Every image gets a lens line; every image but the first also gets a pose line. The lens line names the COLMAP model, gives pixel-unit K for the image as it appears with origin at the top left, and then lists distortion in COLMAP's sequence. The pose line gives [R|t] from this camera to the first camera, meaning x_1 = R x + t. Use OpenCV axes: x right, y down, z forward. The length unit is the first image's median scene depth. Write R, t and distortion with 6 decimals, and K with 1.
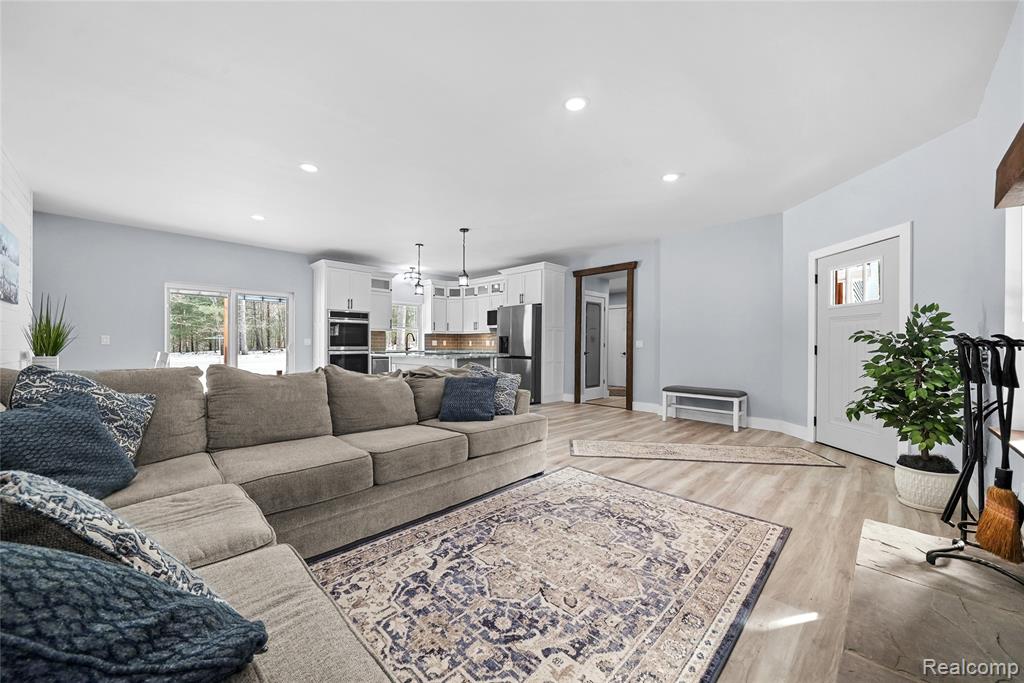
lens RADIAL K [[390.7, 0, 507.2], [0, 390.7, 343.0], [0, 0, 1]] dist [-0.001202, 0.000159]
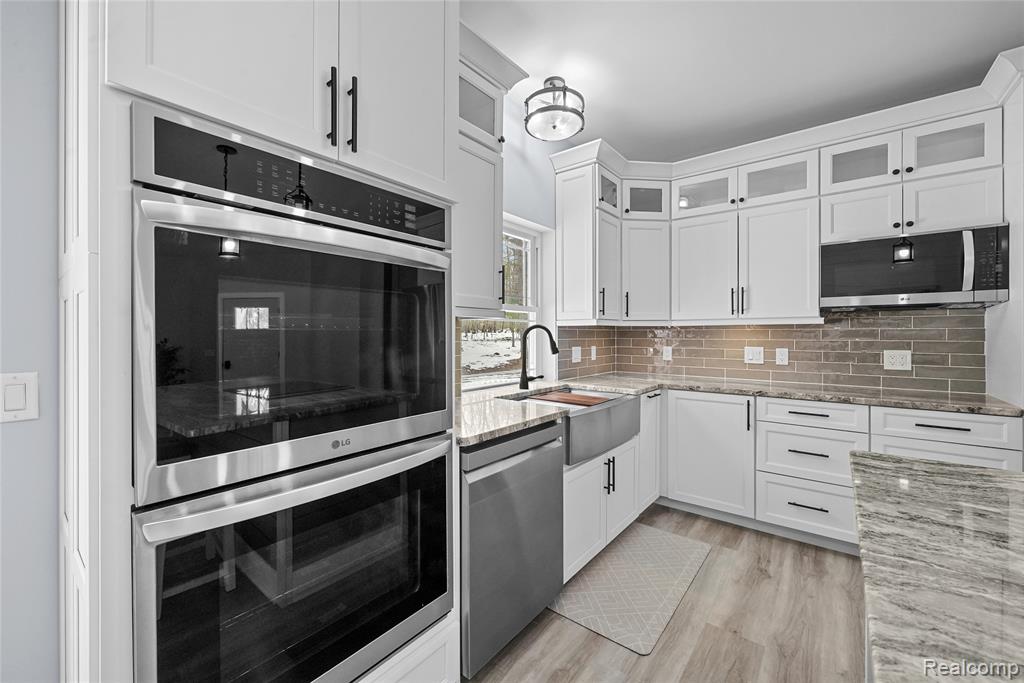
lens RADIAL K [[409.6, 0, 511.8], [0, 409.6, 334.1], [0, 0, 1]] dist [-0.010748, -0.000114]
pose [[0.992860, -0.006808, 0.119095, -0.815351], [0.006266, 0.999968, 0.004923, -0.055438], [-0.119125, -0.004142, 0.992871, 1.930418]]
